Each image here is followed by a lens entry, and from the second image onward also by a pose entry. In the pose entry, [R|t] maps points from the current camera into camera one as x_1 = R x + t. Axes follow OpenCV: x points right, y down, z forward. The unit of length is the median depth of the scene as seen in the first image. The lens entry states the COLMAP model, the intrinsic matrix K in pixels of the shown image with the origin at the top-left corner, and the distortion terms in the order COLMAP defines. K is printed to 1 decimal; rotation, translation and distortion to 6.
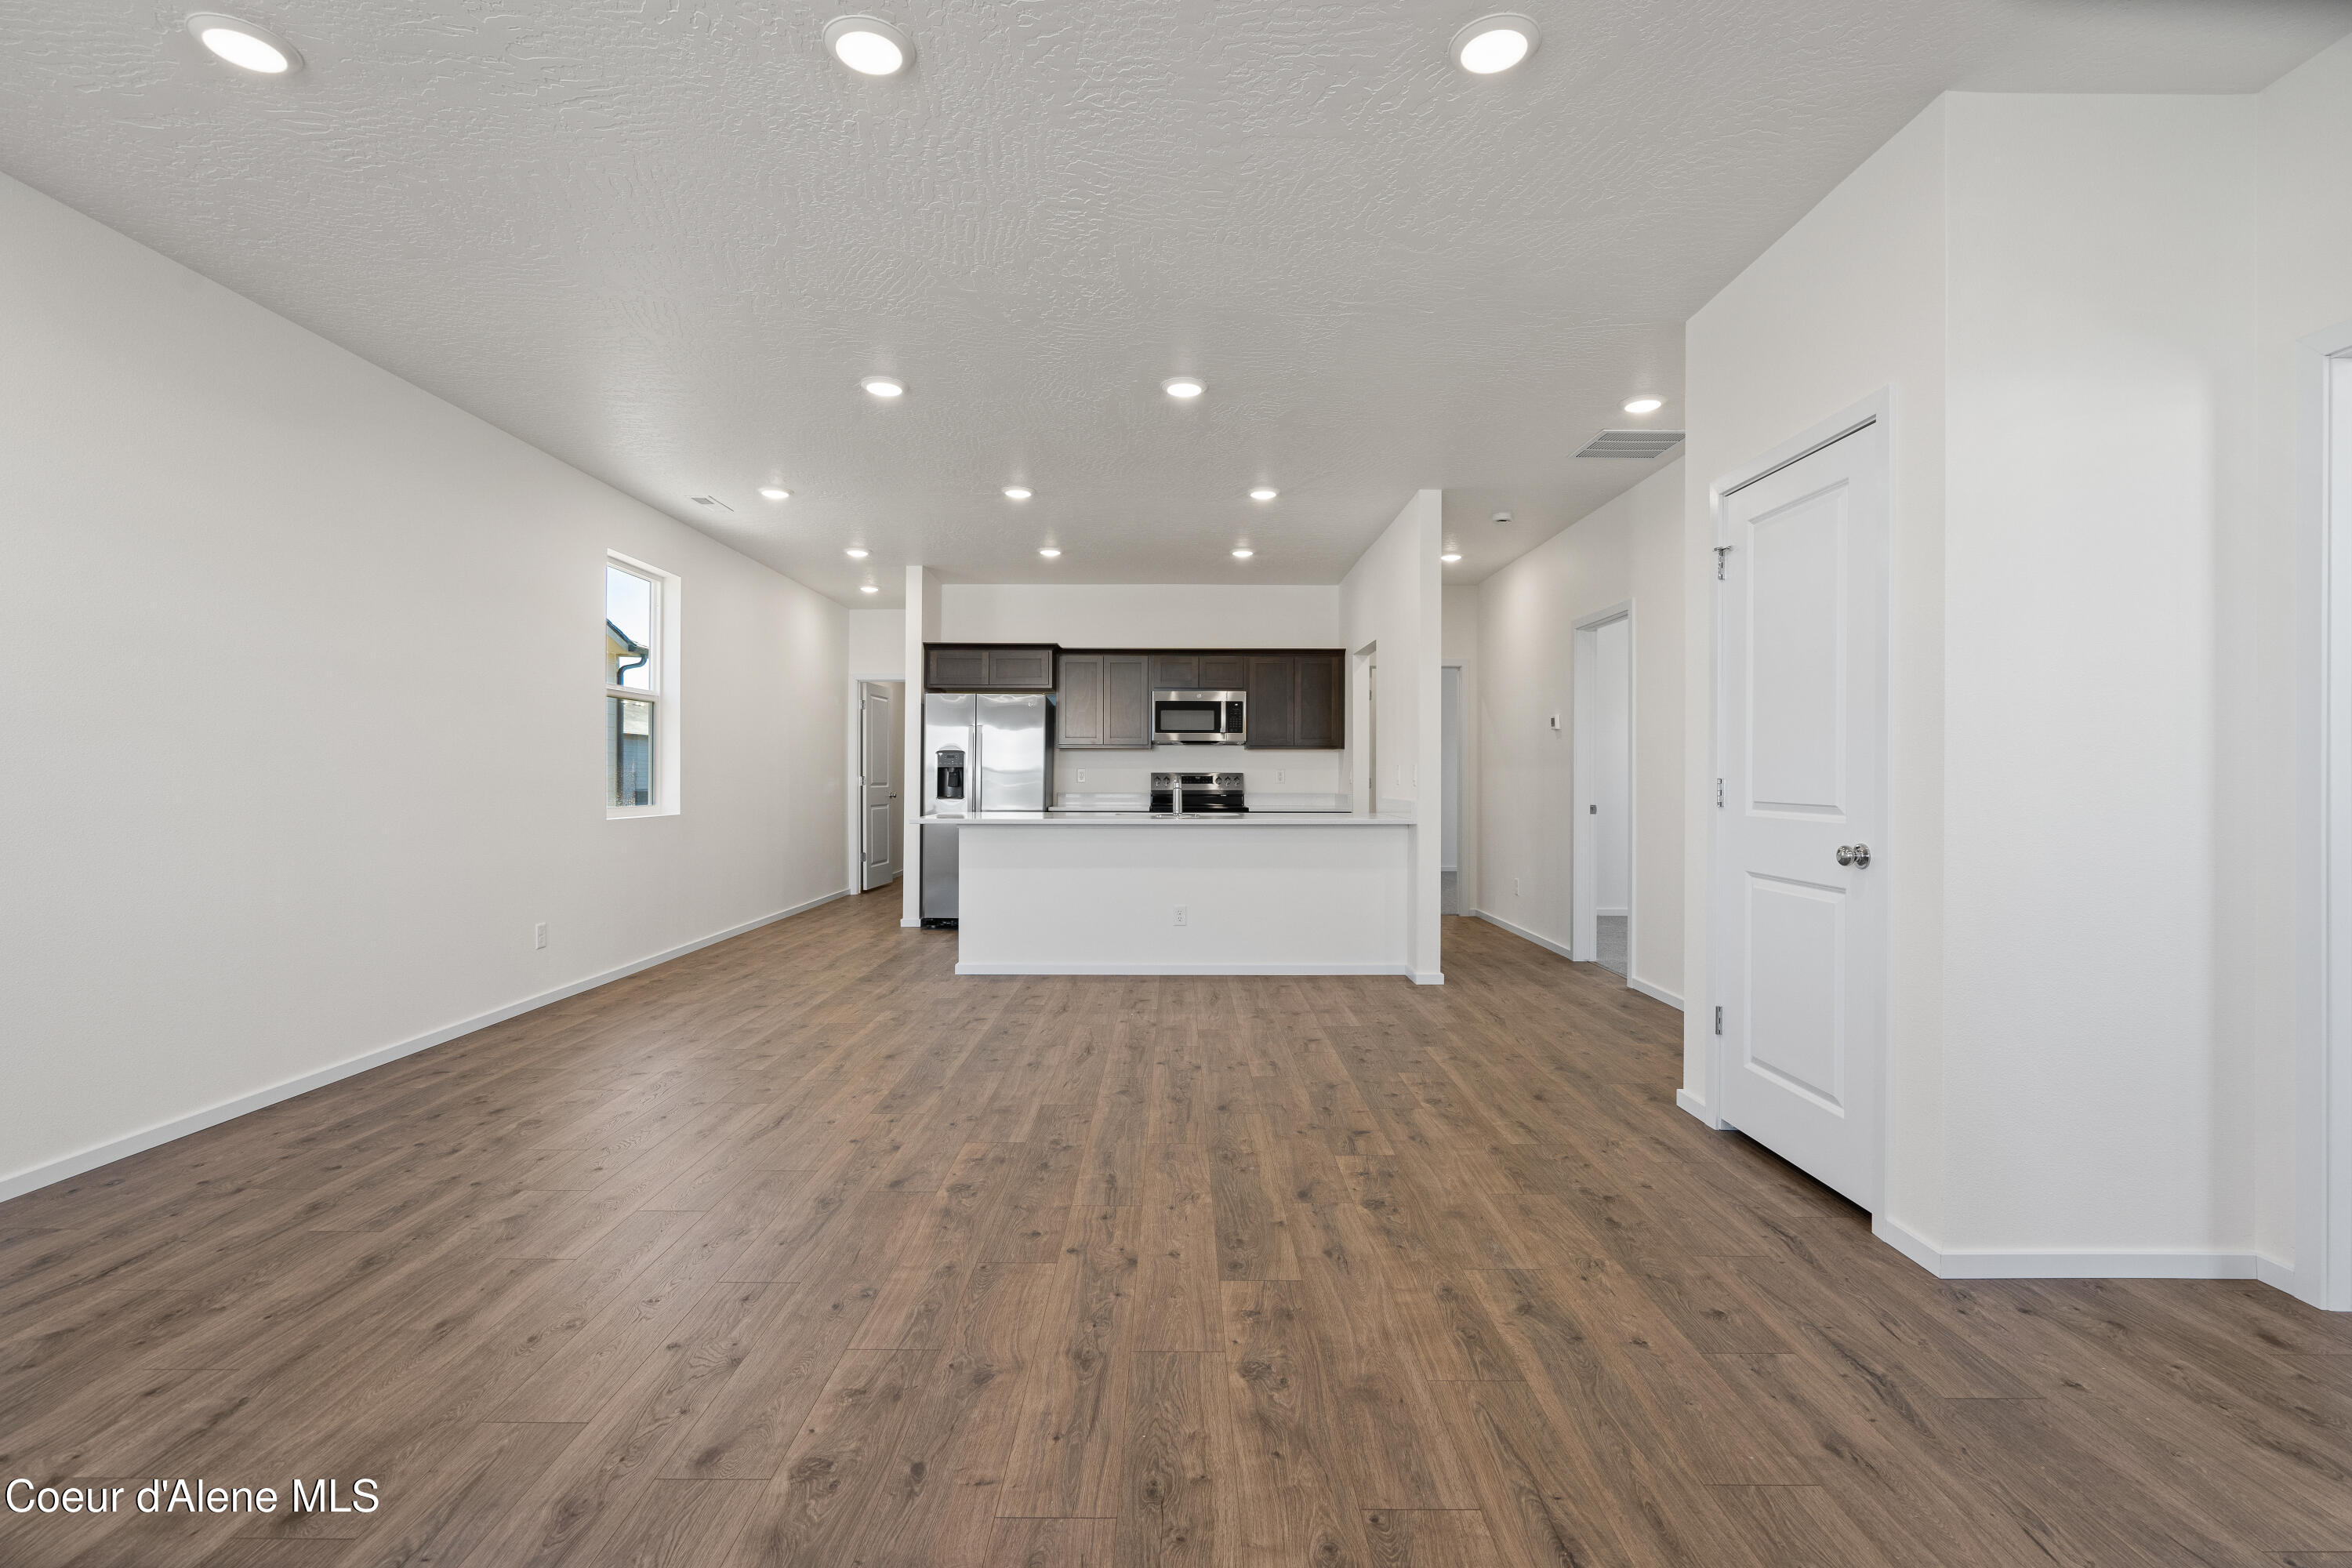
lens RADIAL K [[1059.7, 0, 1172.3], [0, 1059.7, 772.2], [0, 0, 1]] dist [-0.006950, 0.002313]
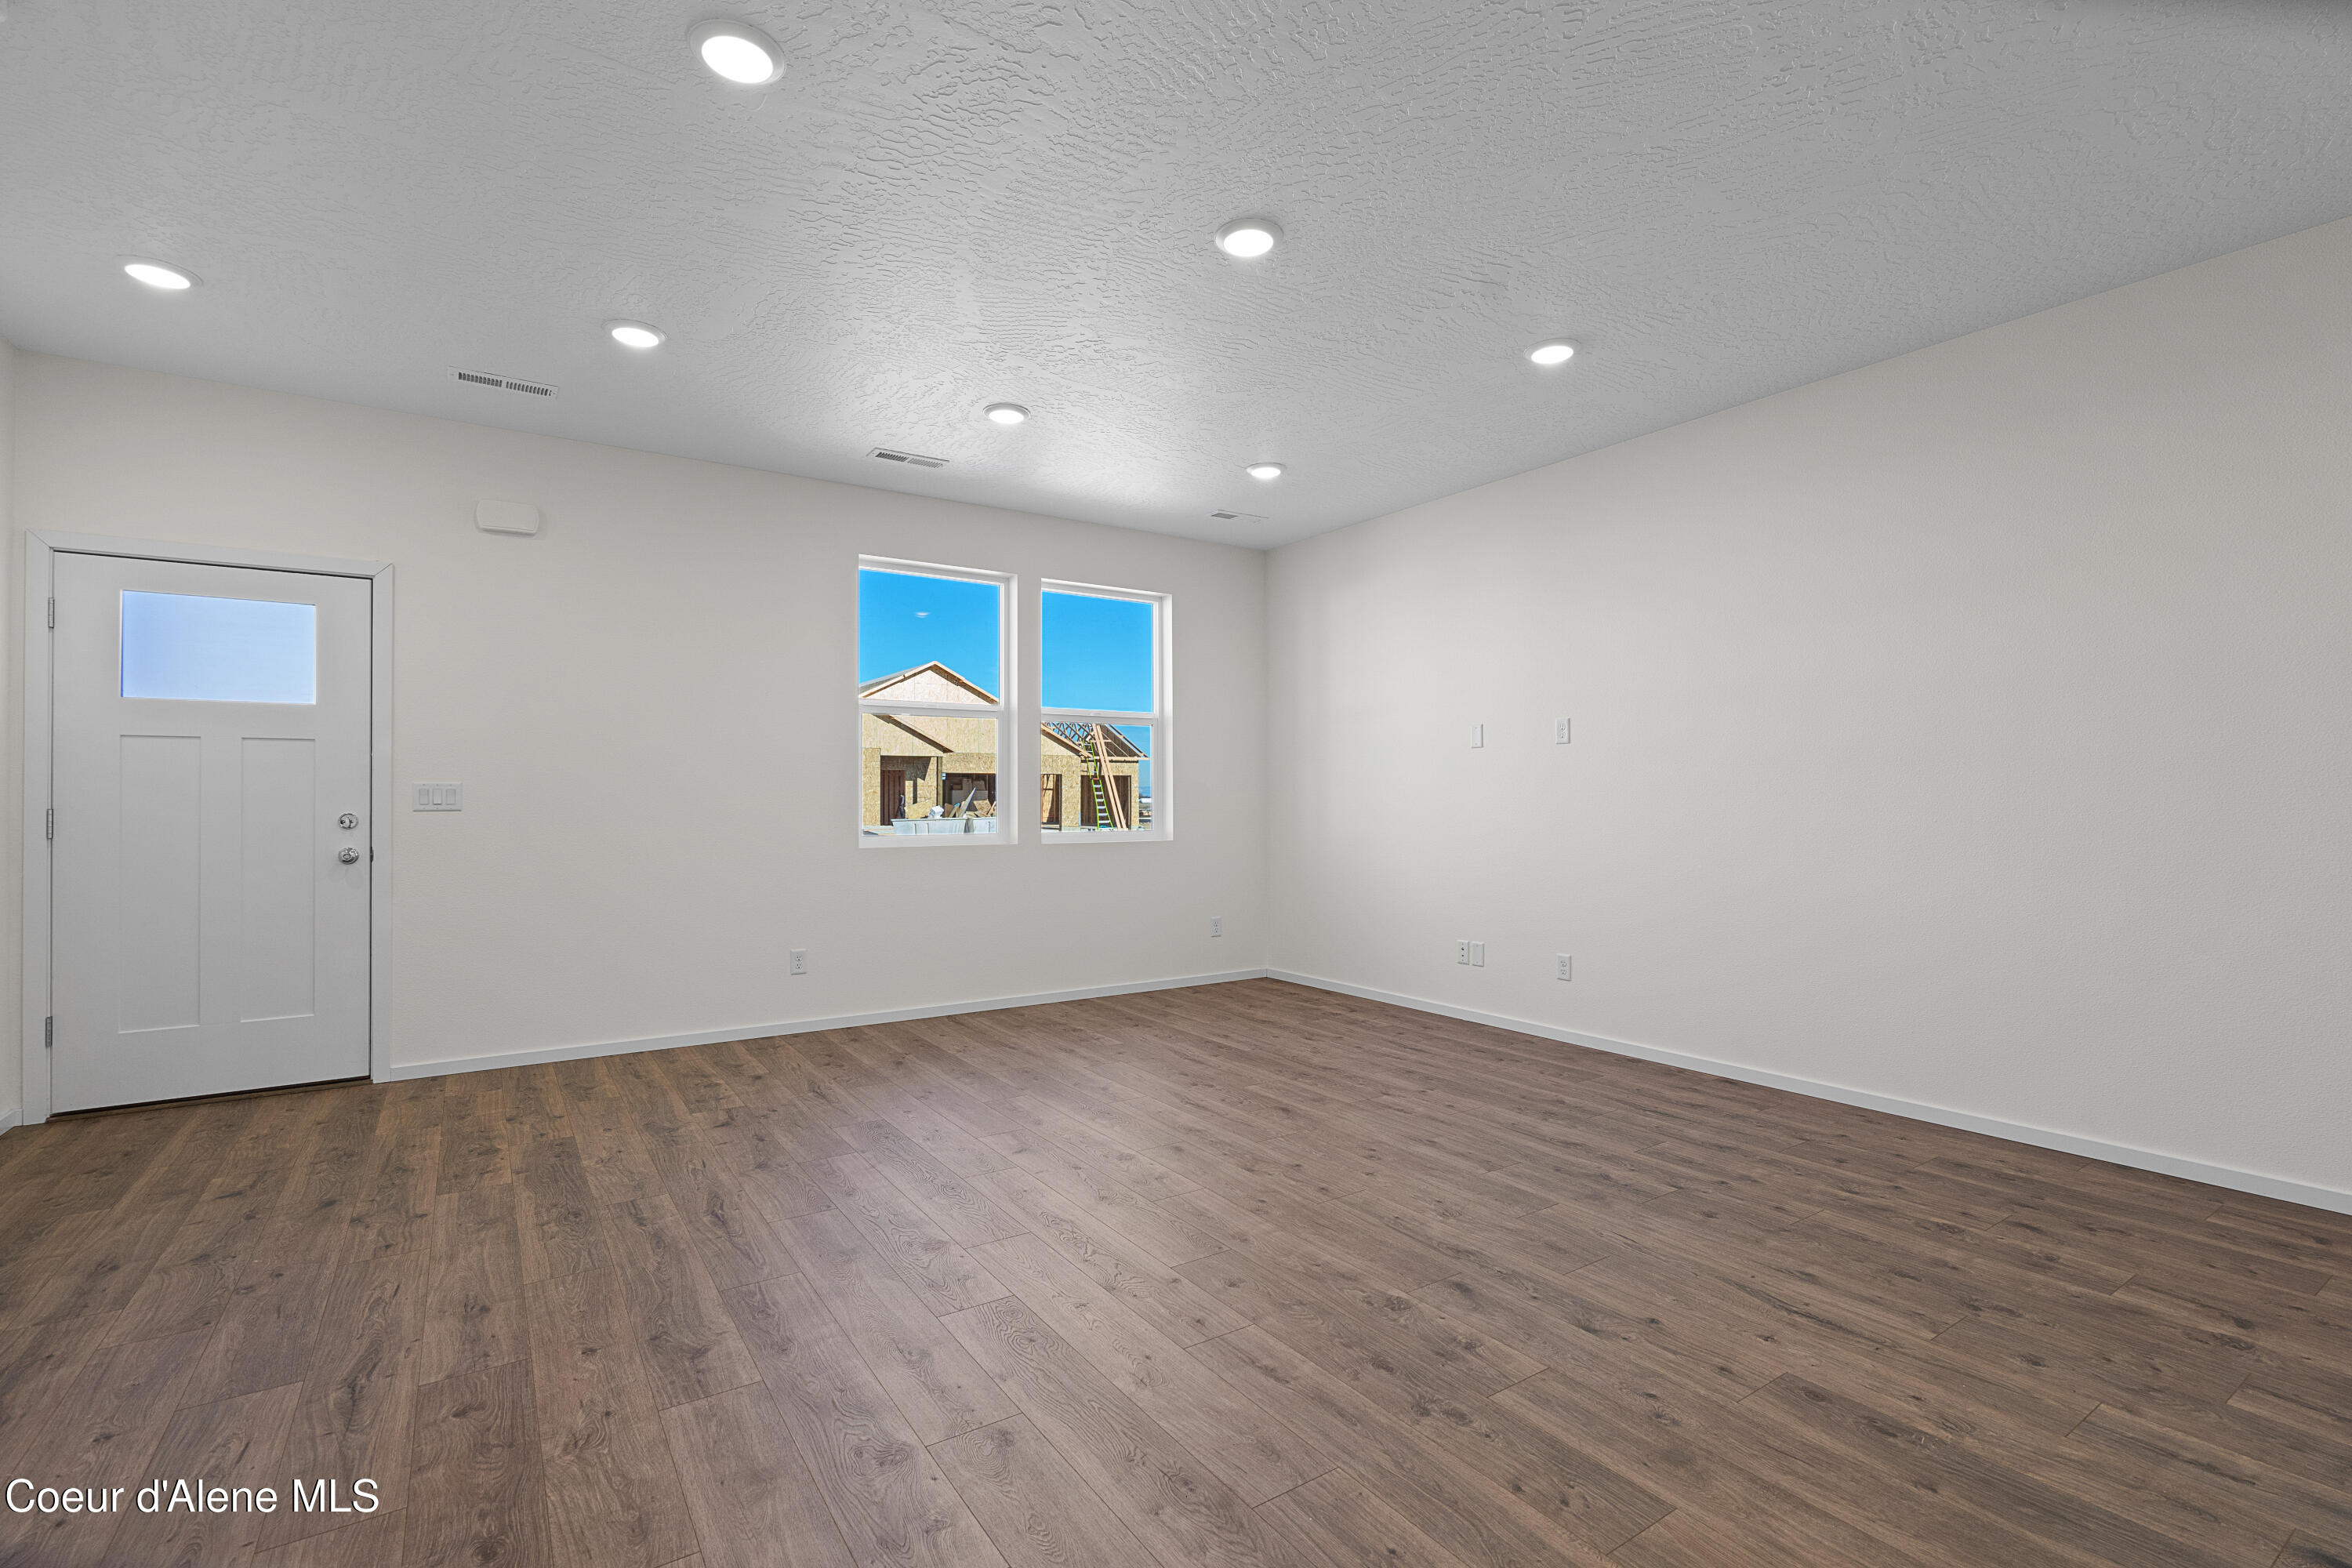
lens RADIAL K [[1059.7, 0, 1178.5], [0, 1059.7, 786.4], [0, 0, 1]] dist [-0.006950, 0.002313]
pose [[-0.828814, -0.008504, -0.559460, 0.431150], [0.001770, 0.999840, -0.017820, 0.008179], [0.559522, -0.015759, -0.828666, 1.717153]]
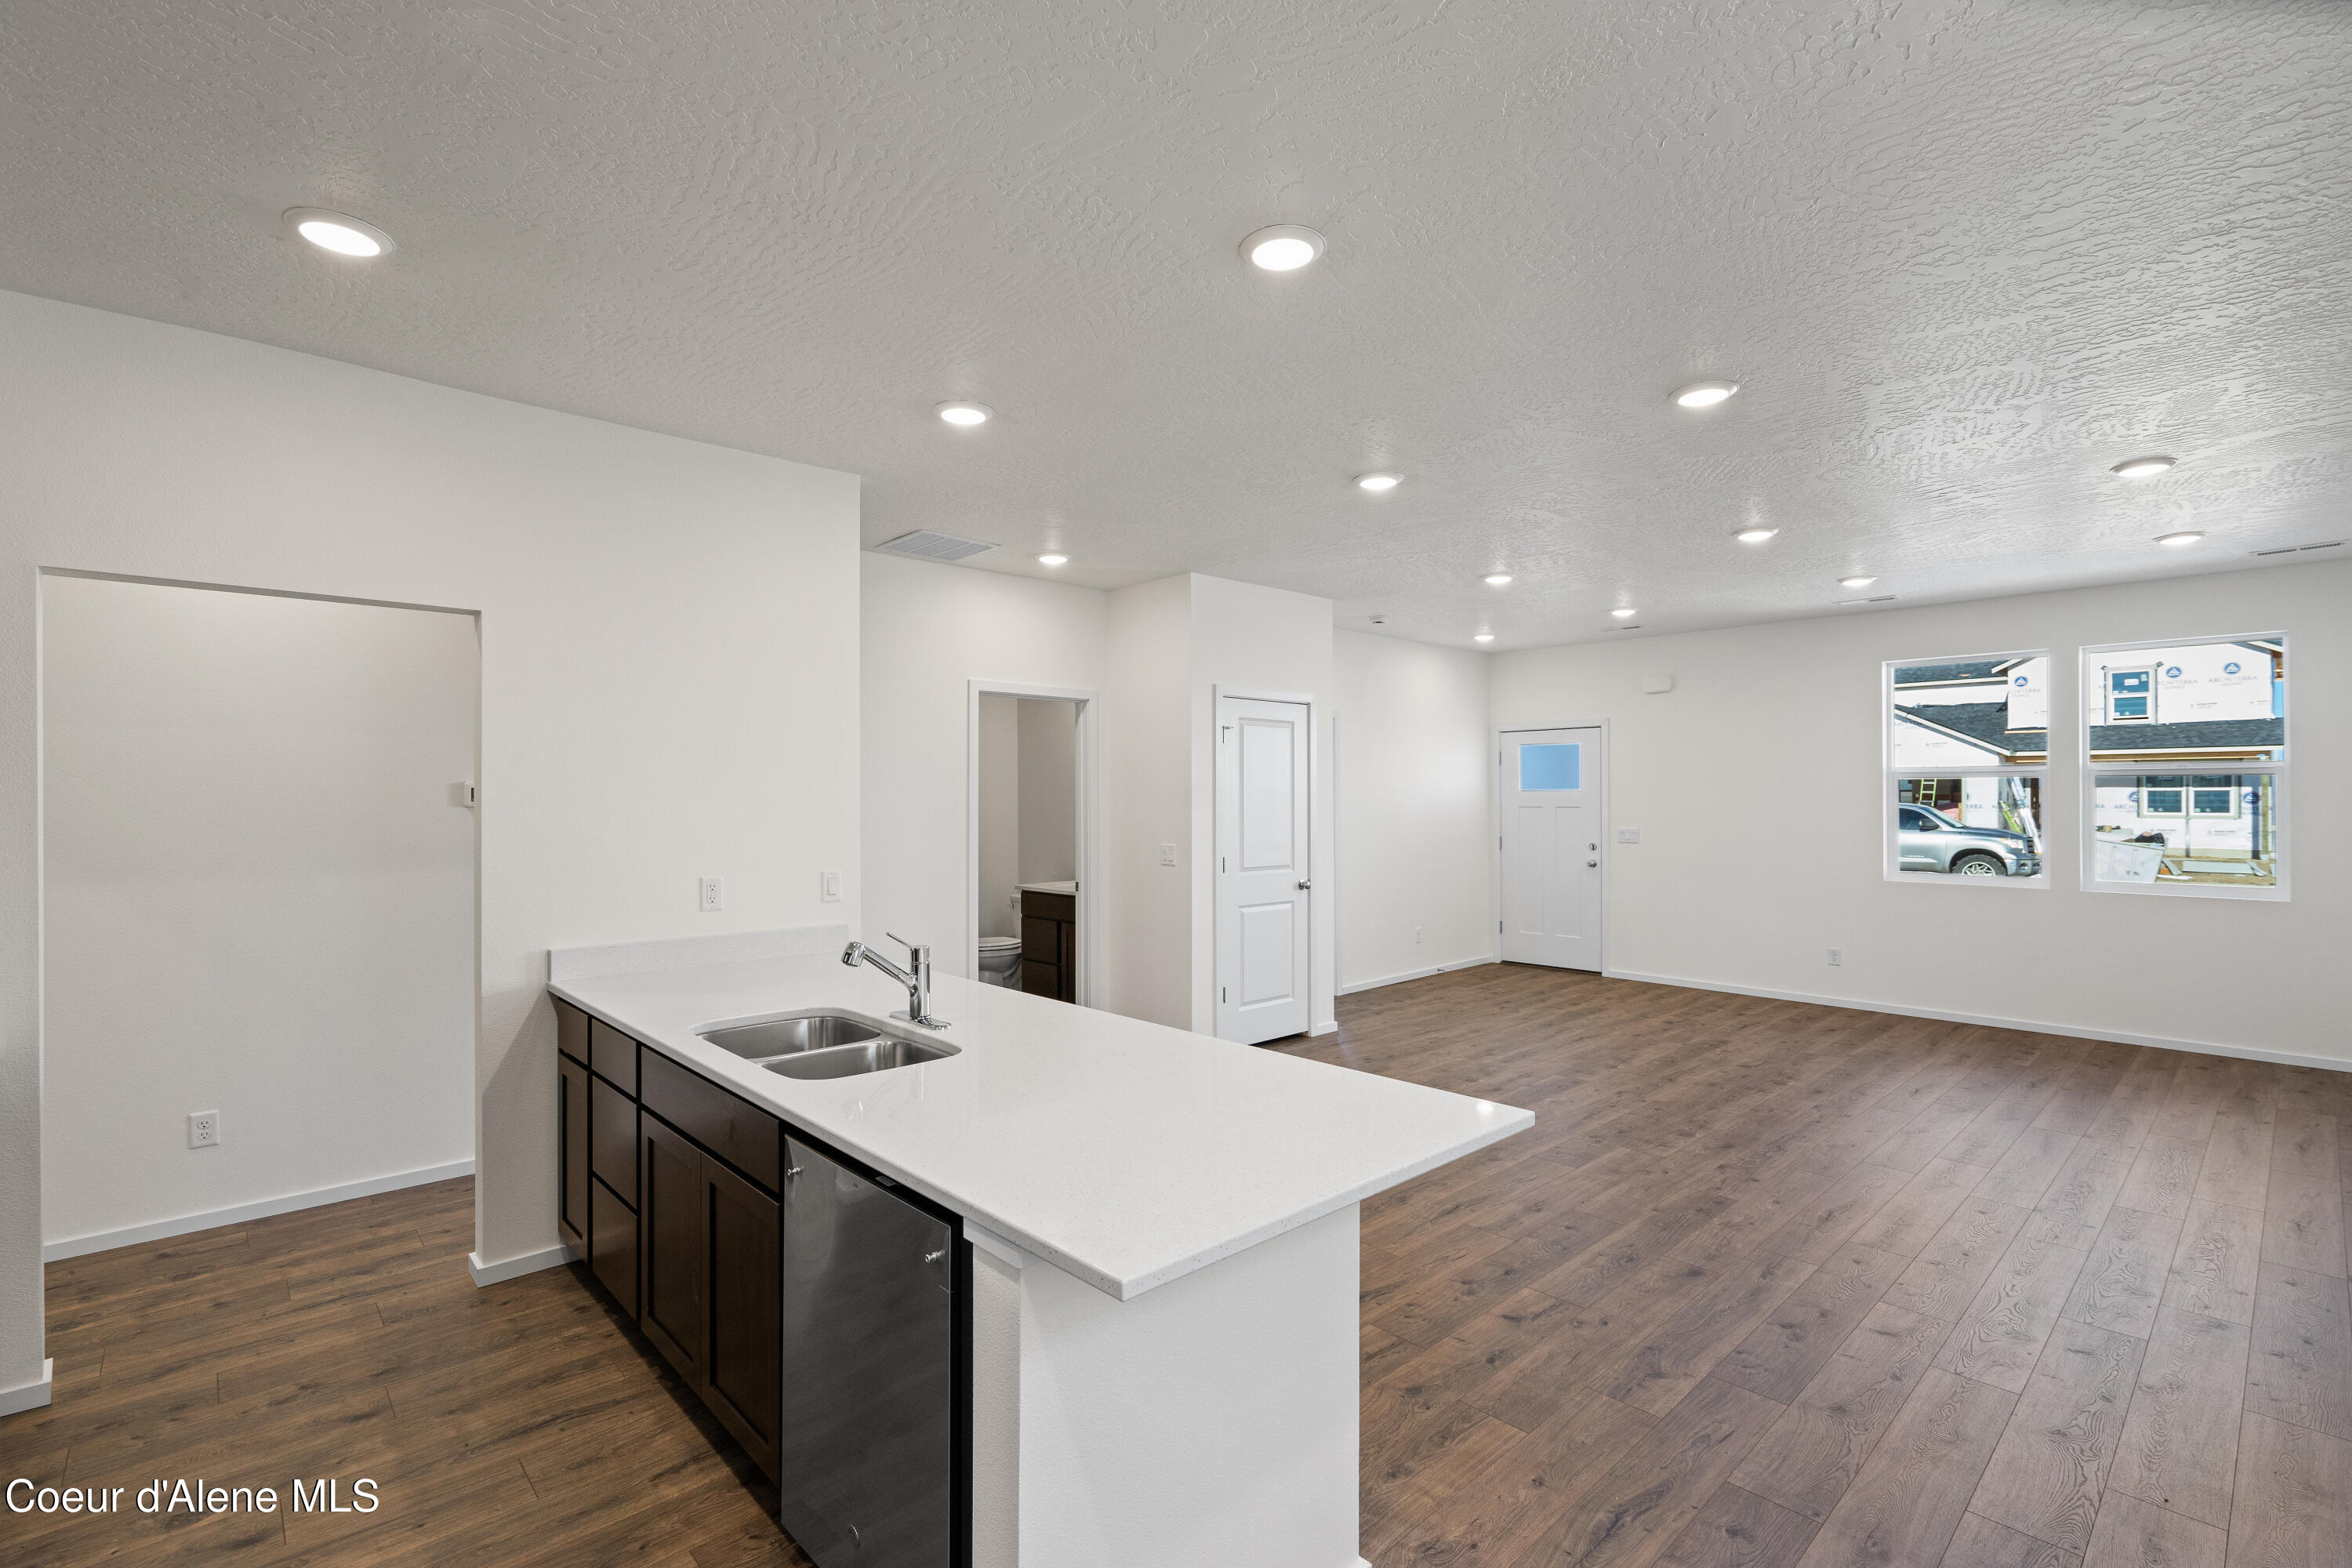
lens RADIAL K [[1059.7, 0, 1169.3], [0, 1059.7, 788.5], [0, 0, 1]] dist [-0.006950, 0.002313]
pose [[-0.678641, 0.001400, 0.734469, -0.908332], [-0.003760, 0.999978, -0.005380, -0.124521], [-0.734461, -0.006413, -0.678621, 2.863775]]
